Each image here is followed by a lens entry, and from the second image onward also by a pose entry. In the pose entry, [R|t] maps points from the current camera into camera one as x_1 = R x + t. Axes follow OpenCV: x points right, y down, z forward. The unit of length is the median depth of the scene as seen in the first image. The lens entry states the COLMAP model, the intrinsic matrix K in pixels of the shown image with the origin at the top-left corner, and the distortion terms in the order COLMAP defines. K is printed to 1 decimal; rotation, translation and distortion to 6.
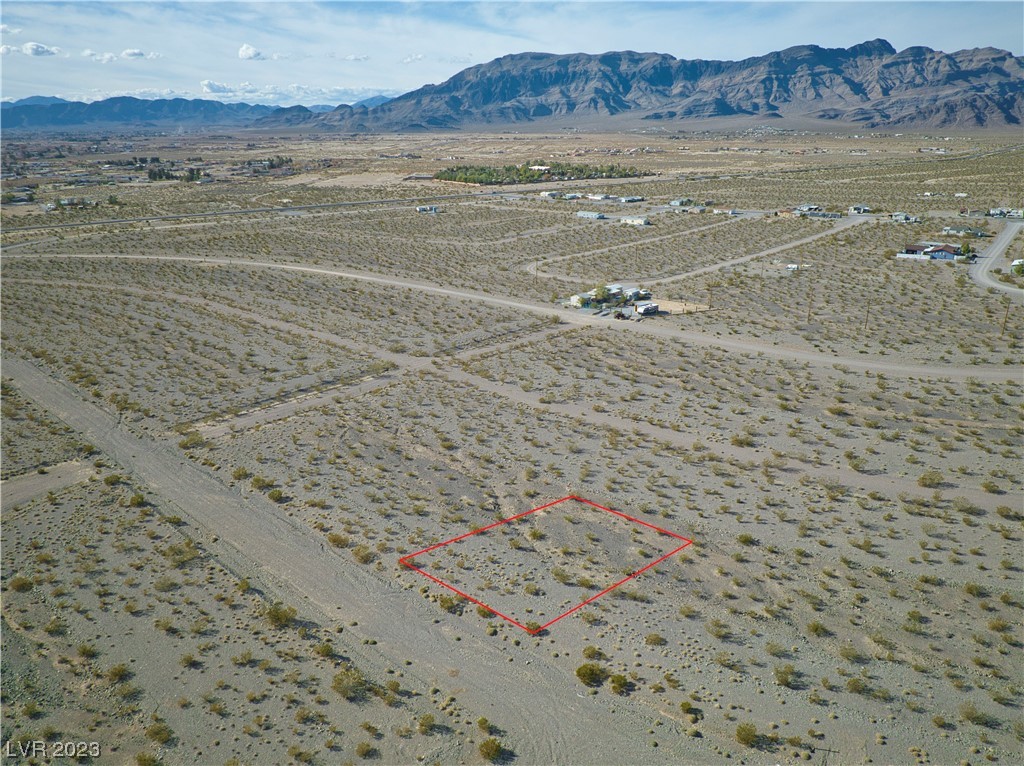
lens RADIAL K [[726.0, 0, 517.2], [0, 726.0, 381.5], [0, 0, 1]] dist [0.031657, -0.049376]
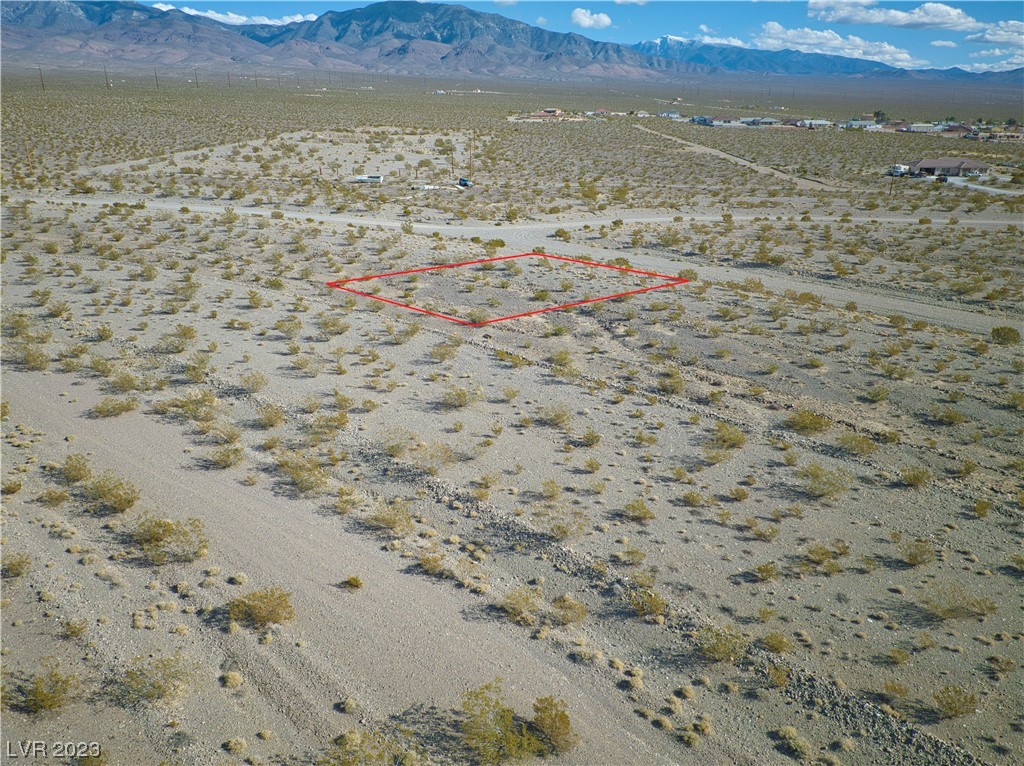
lens RADIAL K [[726.0, 0, 513.2], [0, 726.0, 379.3], [0, 0, 1]] dist [0.031657, -0.049376]
pose [[-0.999748, 0.008480, -0.020786, 0.008632], [-0.006764, 0.769112, 0.639078, -0.024285], [0.021406, 0.639057, -0.768861, 0.198645]]
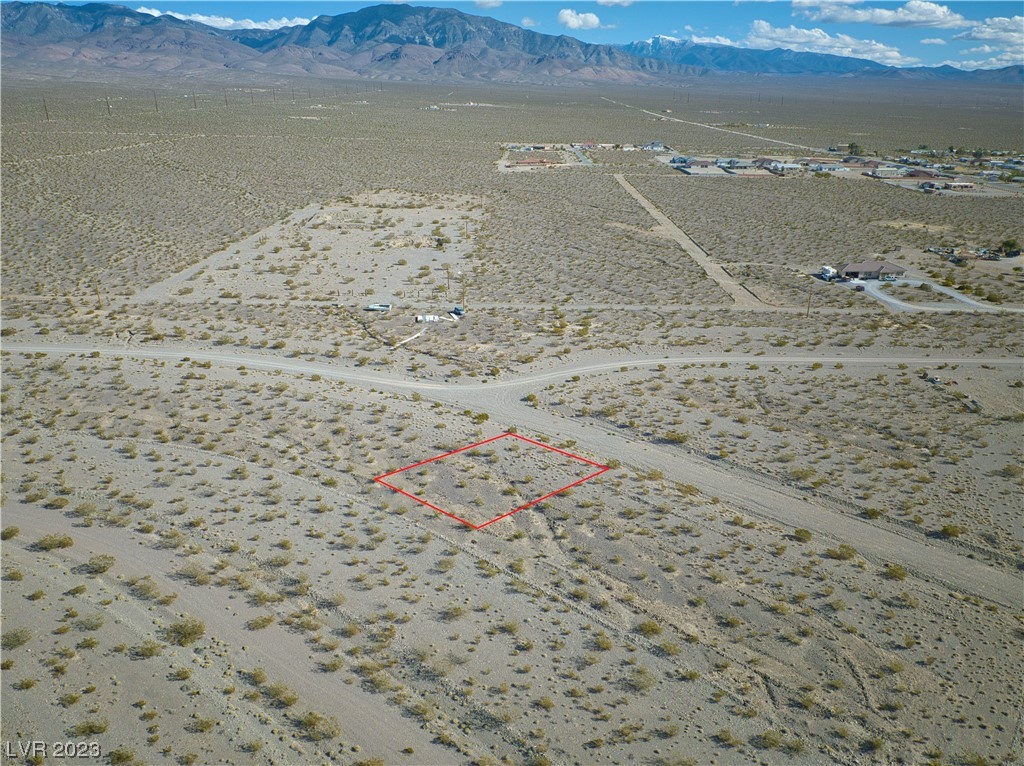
lens RADIAL K [[726.0, 0, 509.3], [0, 726.0, 380.4], [0, 0, 1]] dist [0.031657, -0.049376]
pose [[-0.999546, 0.022928, -0.019545, 0.005599], [0.005125, 0.768688, 0.639603, -0.076981], [0.029689, 0.639212, -0.768457, 0.213137]]
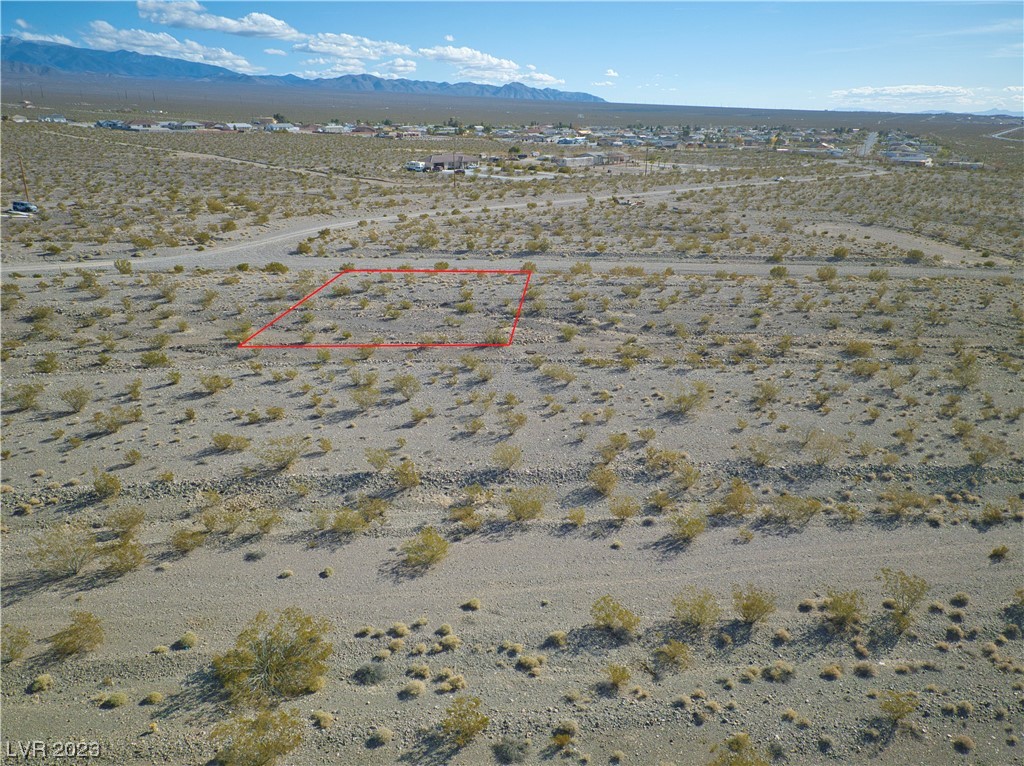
lens RADIAL K [[726.0, 0, 513.8], [0, 726.0, 378.3], [0, 0, 1]] dist [0.031657, -0.049376]
pose [[-0.688354, 0.251069, -0.680539, 0.059304], [-0.238339, 0.807814, 0.539101, -0.015008], [0.685101, 0.533292, -0.496223, 0.172758]]
